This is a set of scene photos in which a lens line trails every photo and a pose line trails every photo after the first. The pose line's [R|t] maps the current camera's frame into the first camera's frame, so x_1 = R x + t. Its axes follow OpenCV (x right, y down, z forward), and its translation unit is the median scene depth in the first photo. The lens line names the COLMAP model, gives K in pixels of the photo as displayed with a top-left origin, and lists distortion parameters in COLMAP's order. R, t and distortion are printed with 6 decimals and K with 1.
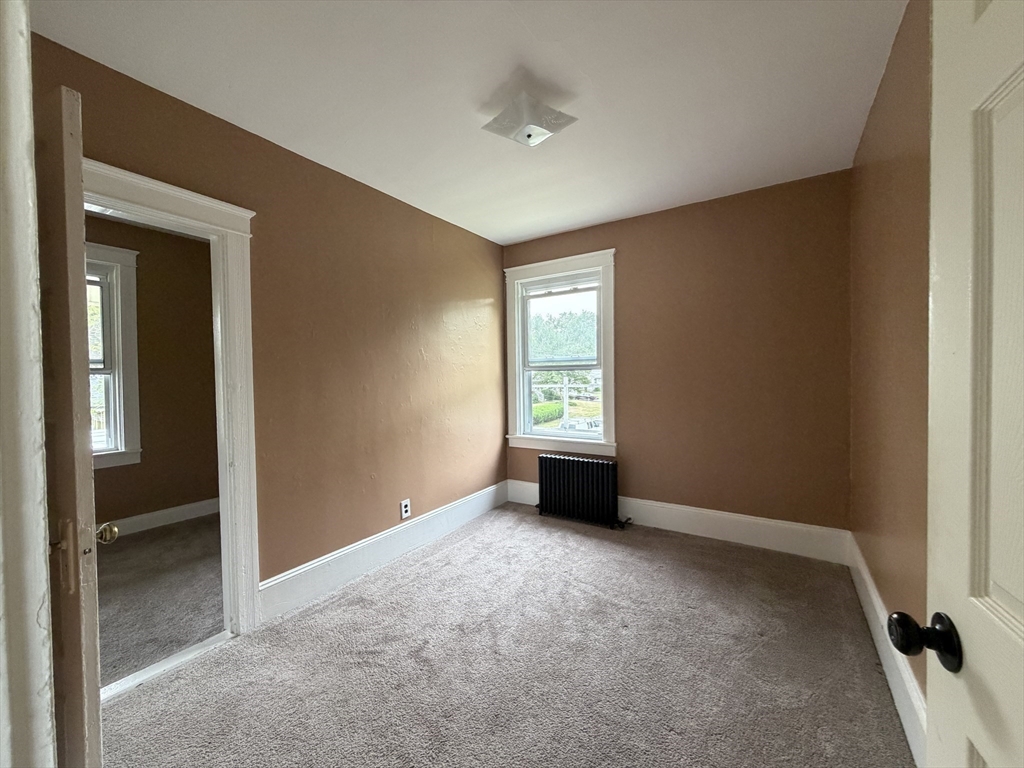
lens RADIAL K [[409.1, 0, 513.6], [0, 409.1, 379.7], [0, 0, 1]] dist [0.001995, -0.000056]
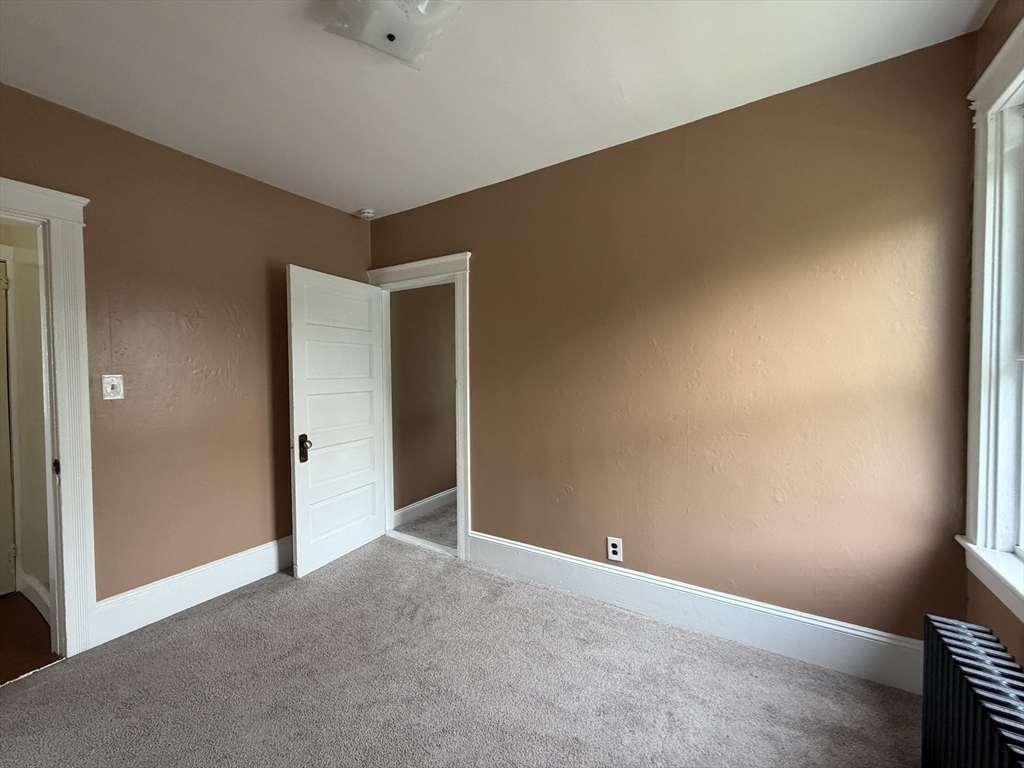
lens RADIAL K [[409.1, 0, 509.8], [0, 409.1, 381.5], [0, 0, 1]] dist [0.001995, -0.000056]
pose [[0.006313, 0.033933, -0.999404, 0.493346], [-0.010819, 0.999368, 0.033864, -0.024755], [0.999922, 0.010599, 0.006676, 0.788304]]
